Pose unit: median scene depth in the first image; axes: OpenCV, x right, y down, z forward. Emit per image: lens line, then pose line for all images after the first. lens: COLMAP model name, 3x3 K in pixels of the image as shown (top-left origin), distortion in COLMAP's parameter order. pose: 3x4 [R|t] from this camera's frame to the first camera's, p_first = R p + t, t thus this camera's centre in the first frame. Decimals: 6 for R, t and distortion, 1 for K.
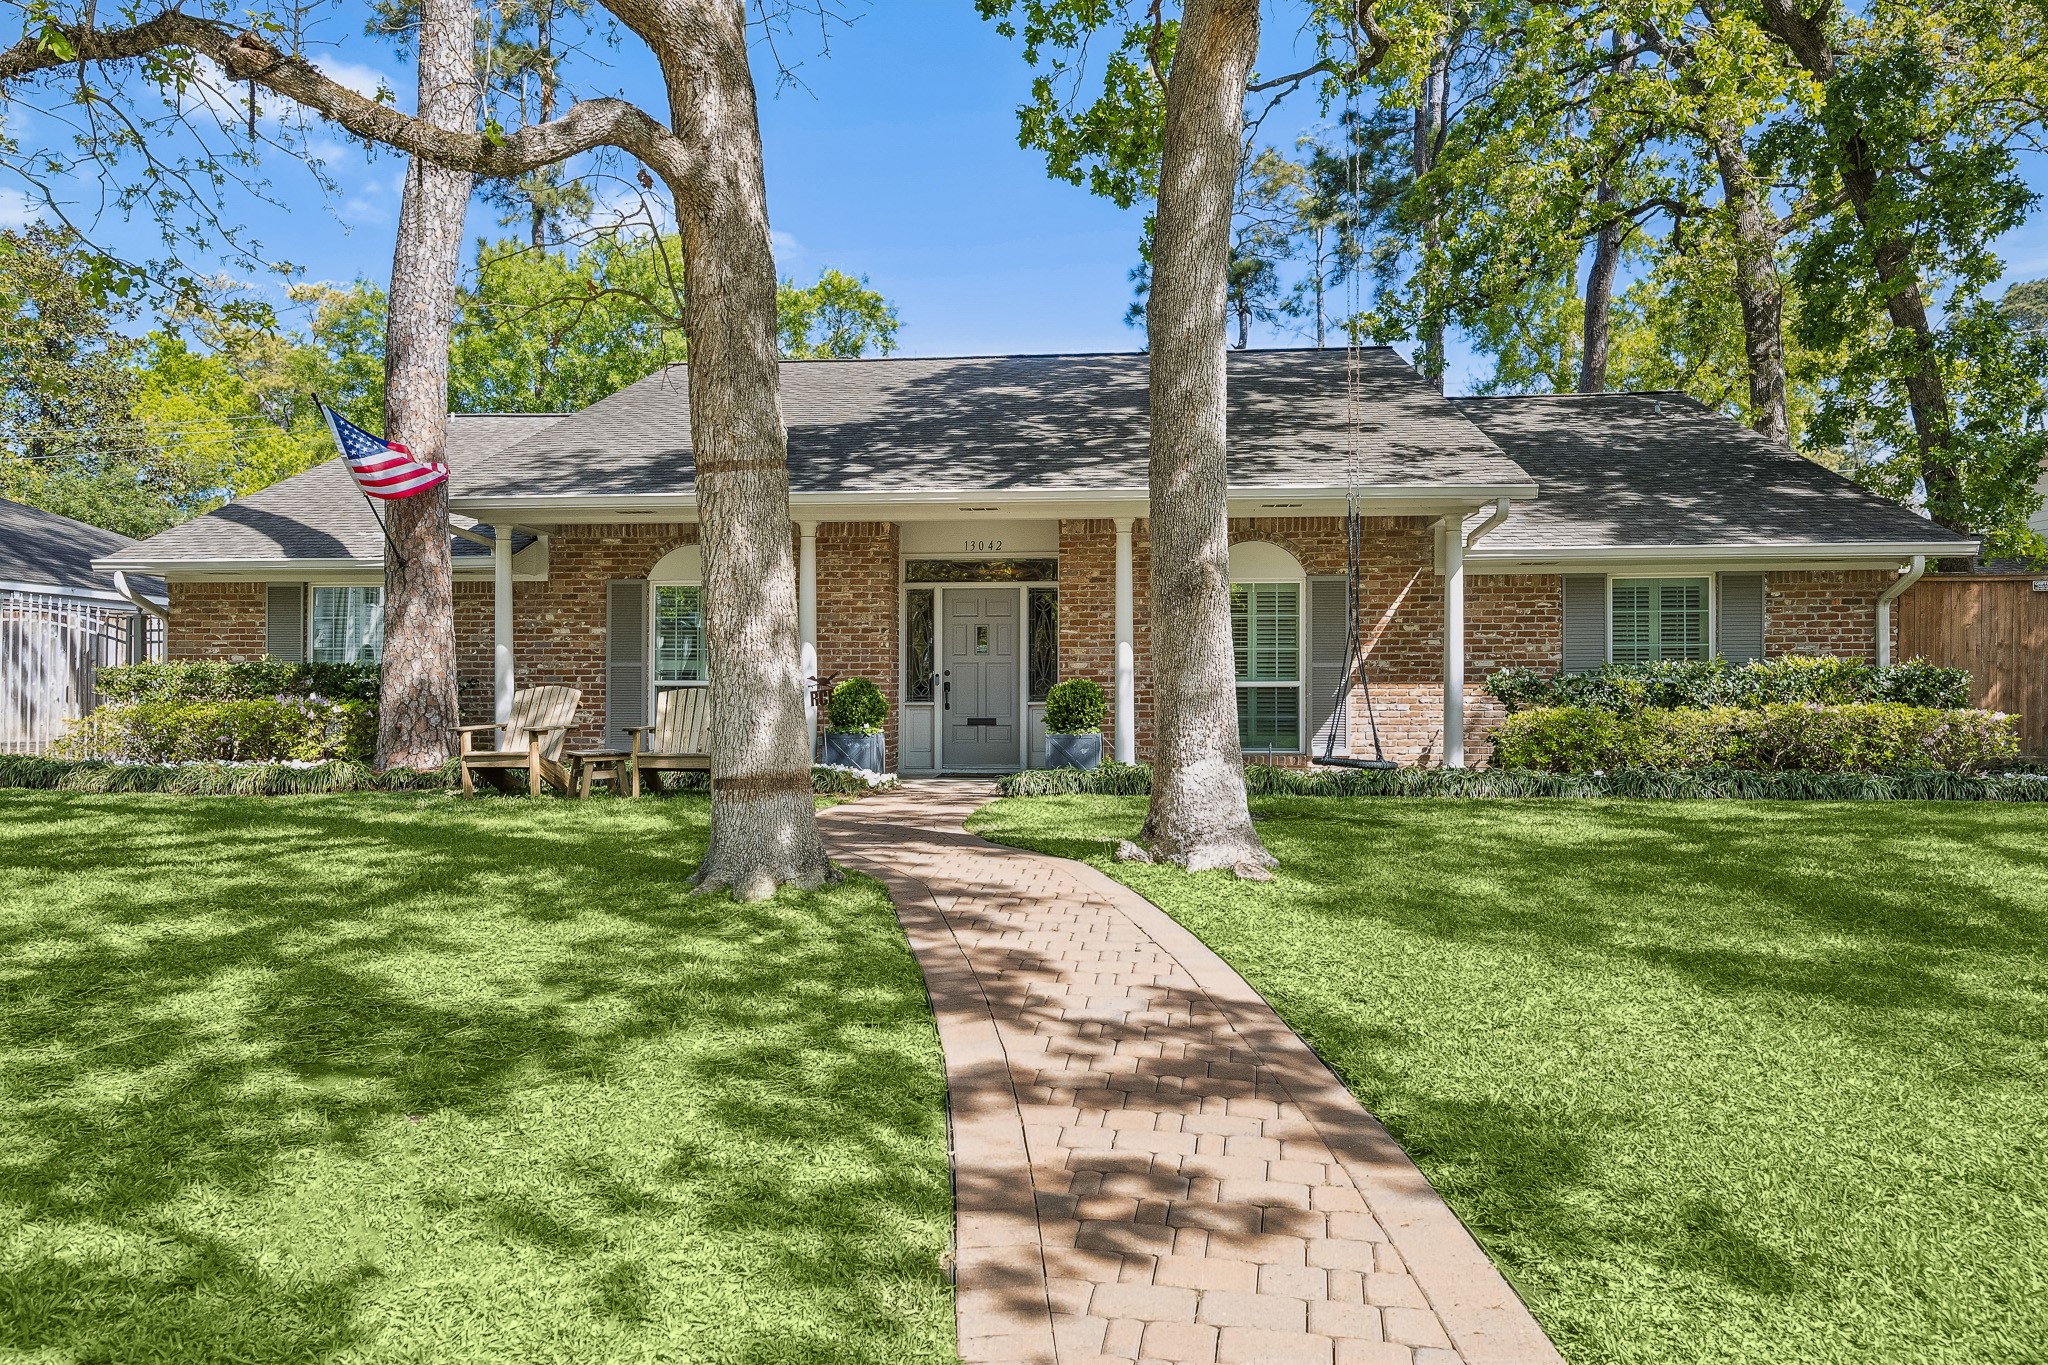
lens RADIAL K [[1394.0, 0, 1024.0], [0, 1394.0, 682.5], [0, 0, 1]] dist [0.000927, 0.000108]
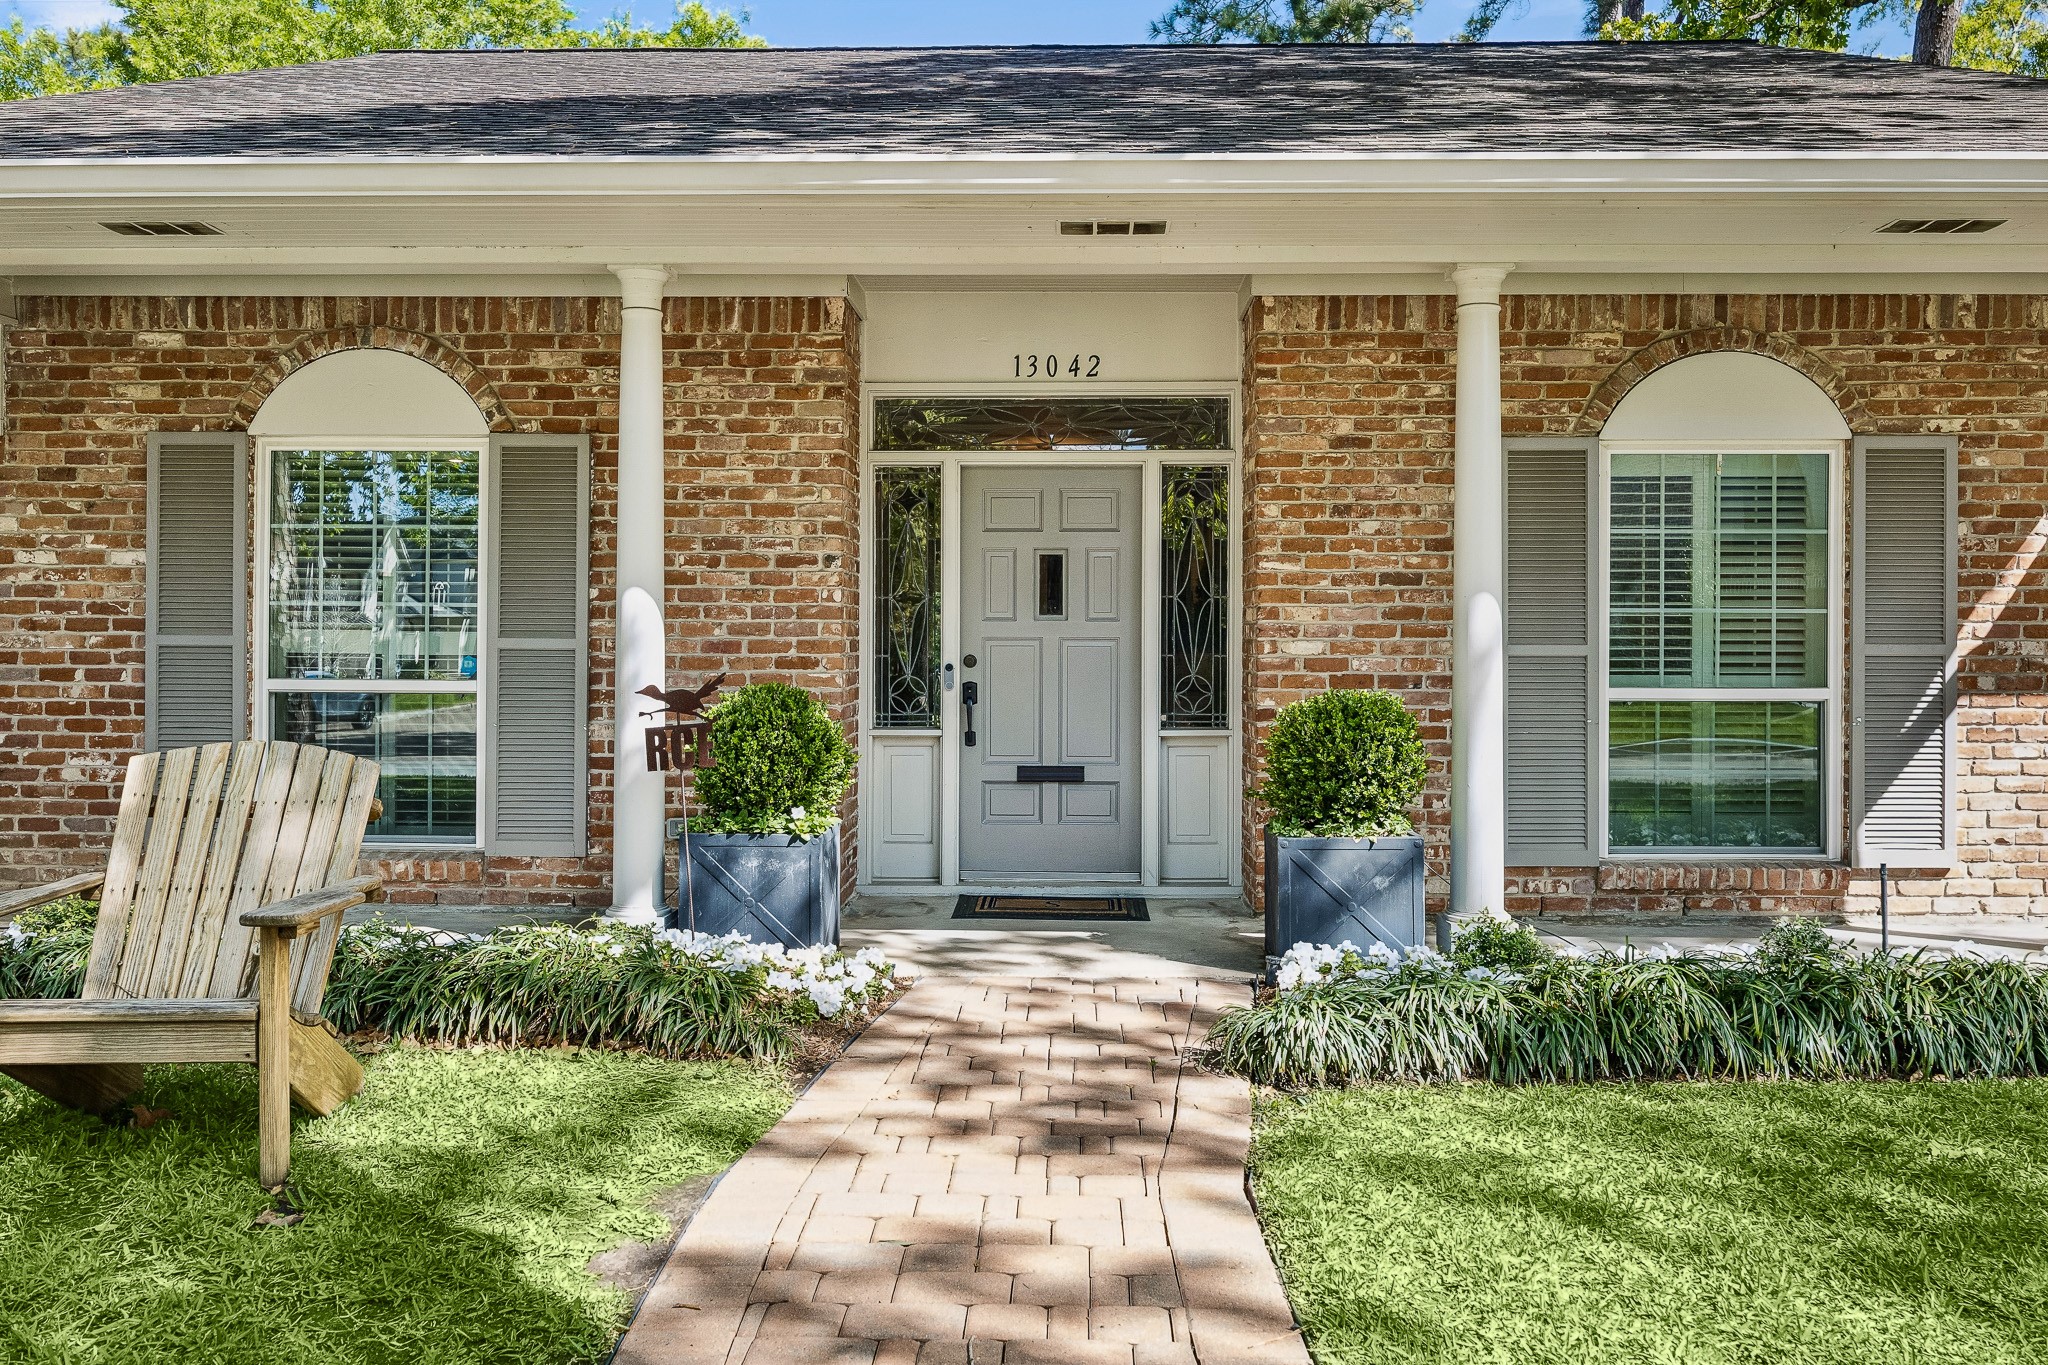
lens RADIAL K [[1751.7, 0, 1024.0], [0, 1751.7, 682.5], [0, 0, 1]] dist [-0.002378, -0.002546]
pose [[0.998389, 0.002620, 0.056673, -0.071312], [-0.004089, 0.999658, 0.025818, -0.014768], [-0.056586, -0.026008, 0.998059, 0.471339]]
